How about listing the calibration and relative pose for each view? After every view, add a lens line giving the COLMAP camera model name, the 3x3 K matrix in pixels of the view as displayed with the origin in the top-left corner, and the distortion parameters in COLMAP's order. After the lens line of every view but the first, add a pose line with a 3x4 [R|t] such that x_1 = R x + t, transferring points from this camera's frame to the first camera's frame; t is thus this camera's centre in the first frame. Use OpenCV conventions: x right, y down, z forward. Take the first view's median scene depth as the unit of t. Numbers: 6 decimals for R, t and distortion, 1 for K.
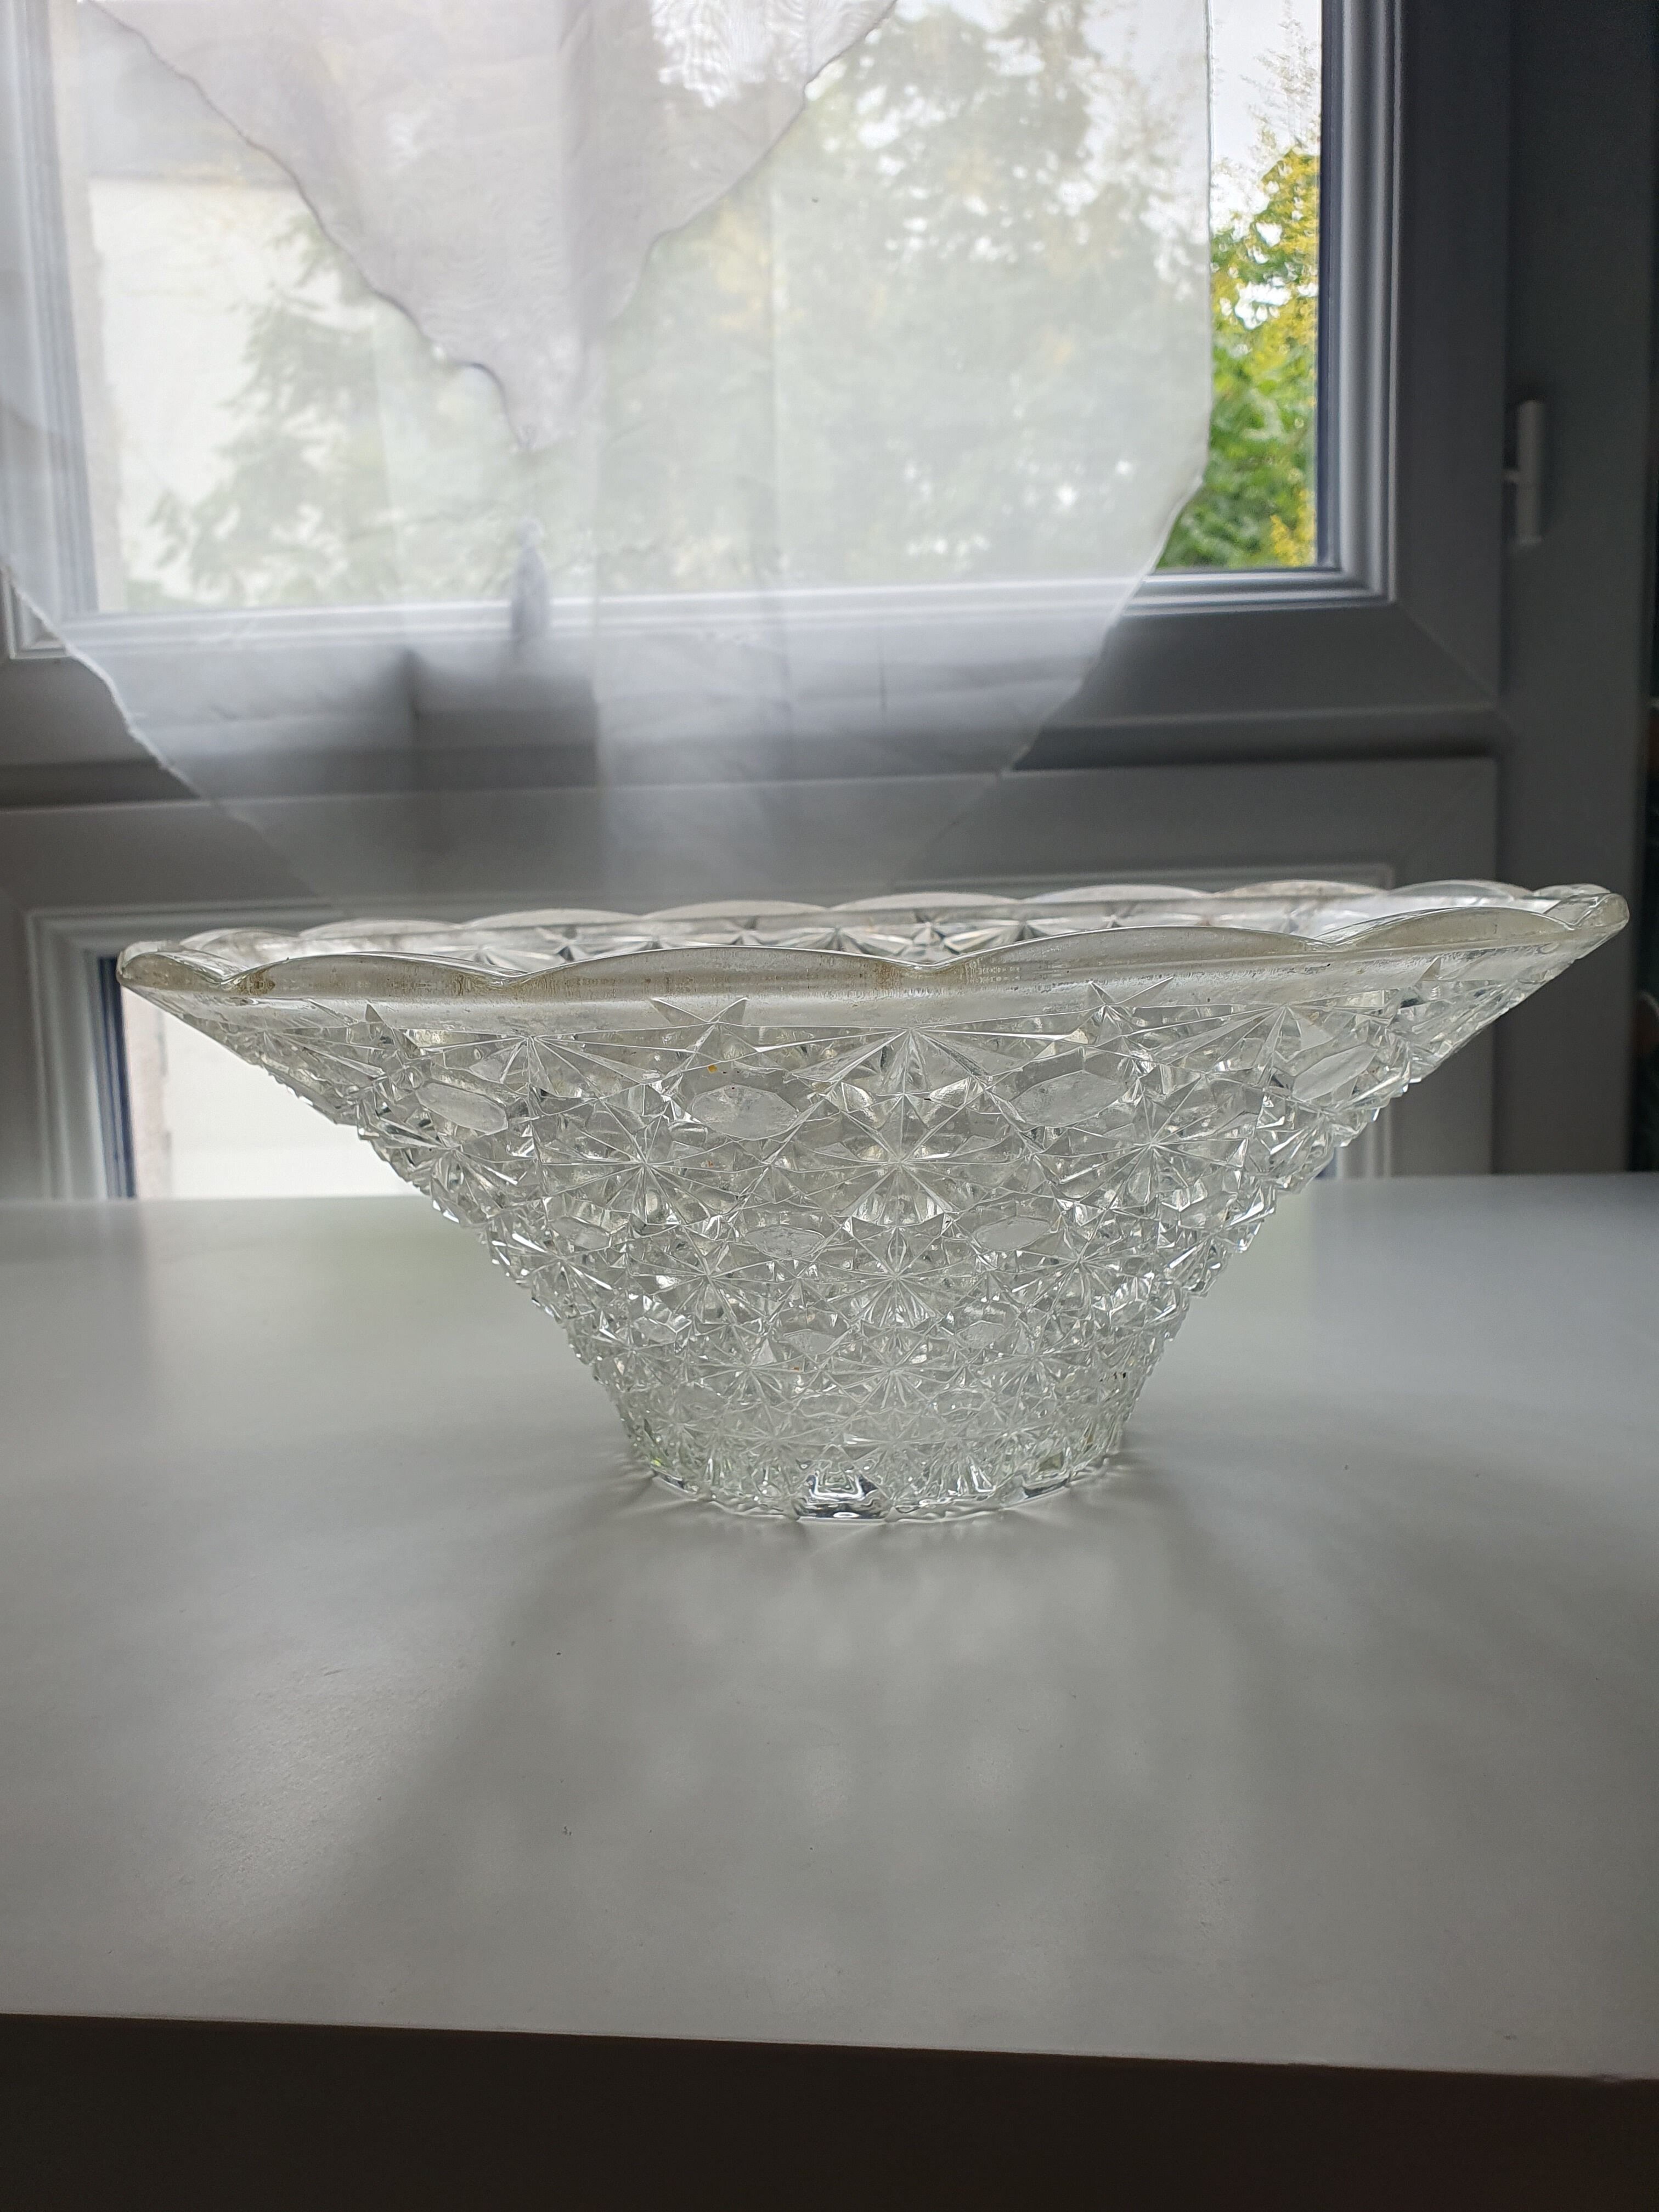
lens RADIAL K [[1679.9, 0, 831.4], [0, 1679.9, 1100.5], [0, 0, 1]] dist [0.000978, 0.060794]
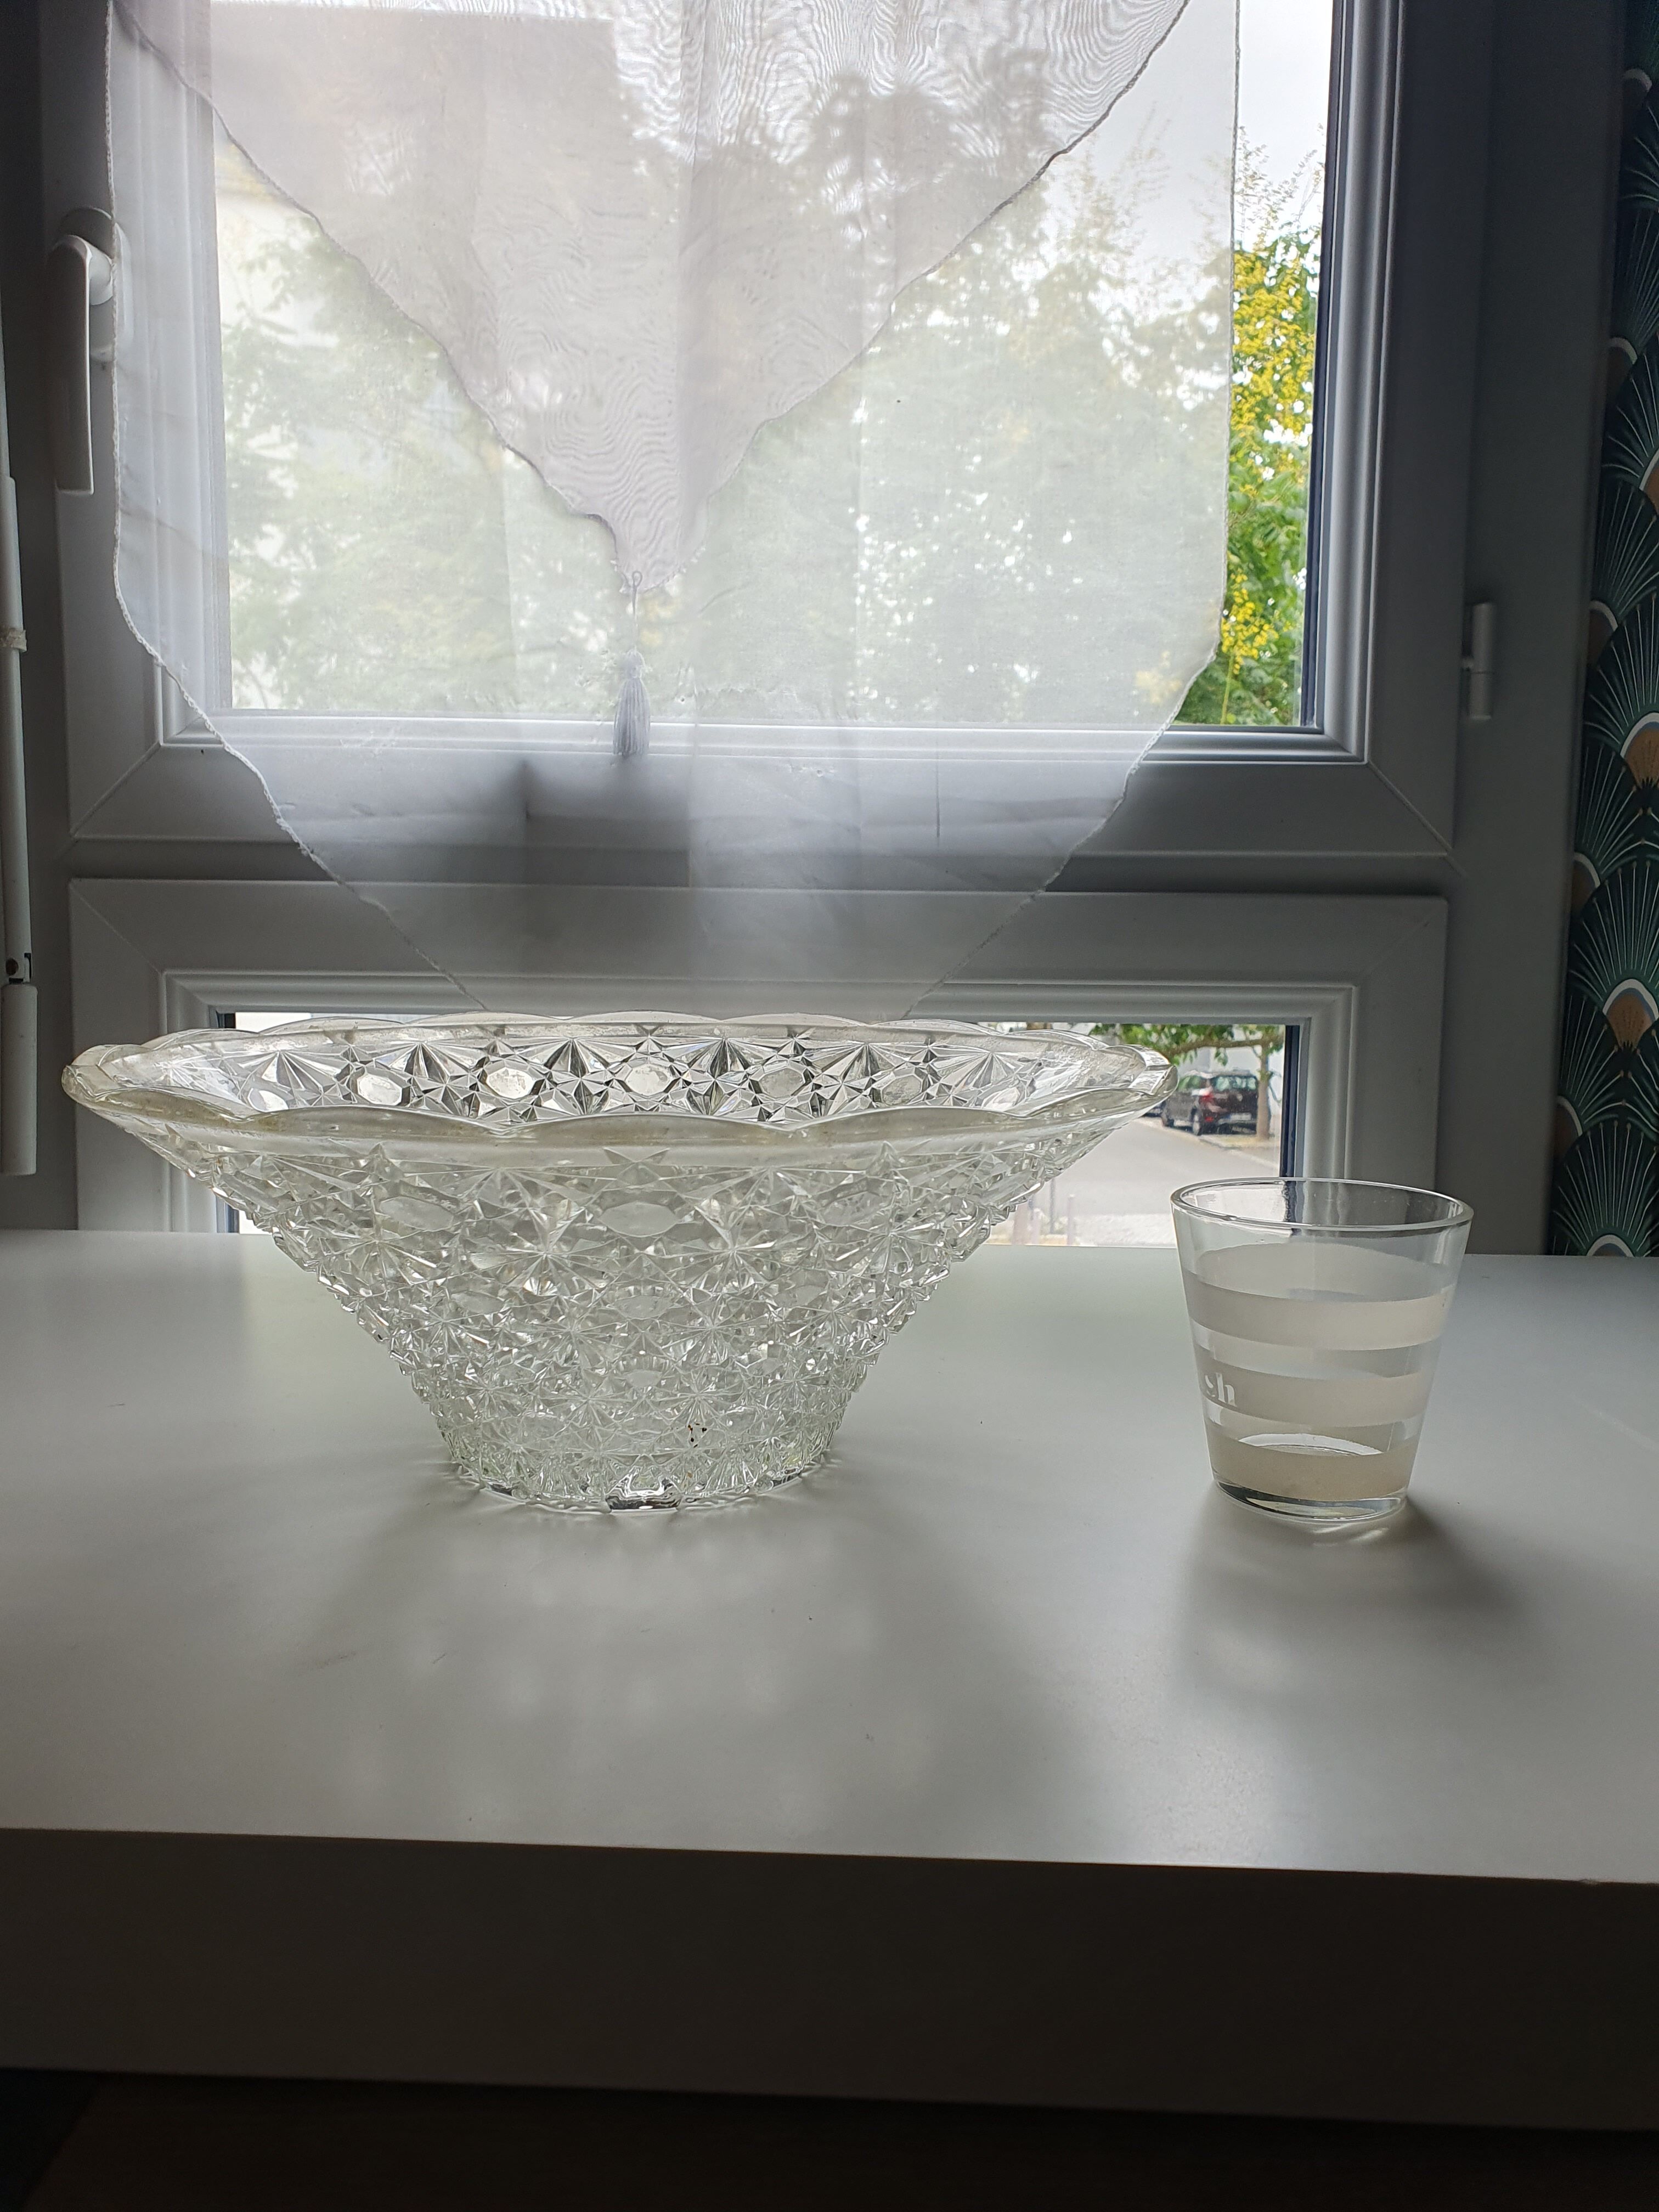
lens RADIAL K [[1672.8, 0, 826.3], [0, 1672.8, 1115.9], [0, 0, 1]] dist [0.027574, 0.001517]
pose [[0.997505, 0.036996, 0.060125, -0.100693], [-0.036949, 0.999315, -0.001883, -0.029549], [-0.060154, -0.000343, 0.998189, -0.146692]]
